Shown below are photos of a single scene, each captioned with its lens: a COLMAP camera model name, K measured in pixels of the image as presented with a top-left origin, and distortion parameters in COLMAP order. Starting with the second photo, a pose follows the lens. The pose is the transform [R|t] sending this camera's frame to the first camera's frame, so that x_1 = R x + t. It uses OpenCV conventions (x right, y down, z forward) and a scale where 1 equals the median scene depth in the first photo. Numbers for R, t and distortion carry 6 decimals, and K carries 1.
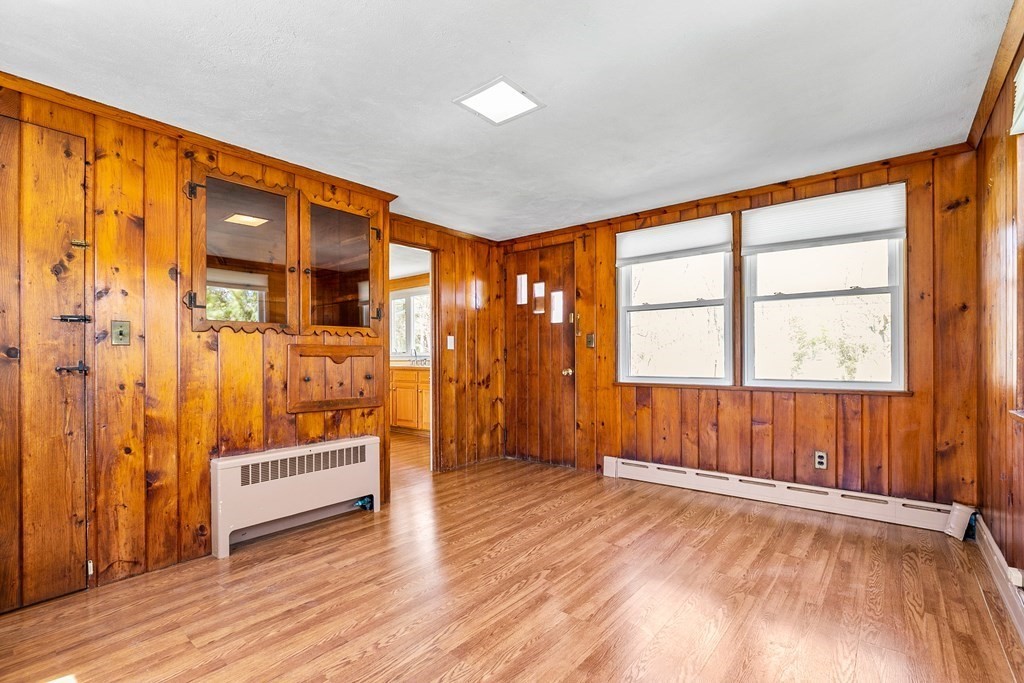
lens RADIAL K [[467.3, 0, 517.3], [0, 467.3, 355.1], [0, 0, 1]] dist [-0.013709, 0.004445]
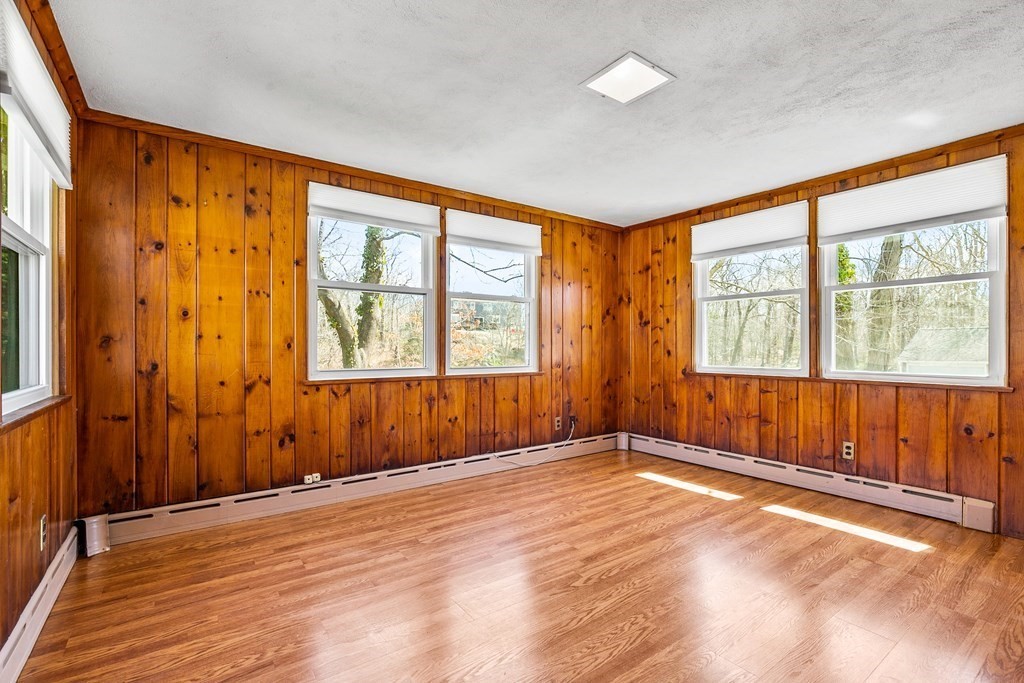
lens RADIAL K [[467.3, 0, 512.7], [0, 467.3, 347.3], [0, 0, 1]] dist [-0.013709, 0.004445]
pose [[-0.965252, 0.006451, 0.261242, -0.059602], [0.005125, 0.999970, -0.005755, 0.013107], [-0.261271, -0.004216, -0.965256, 2.025838]]
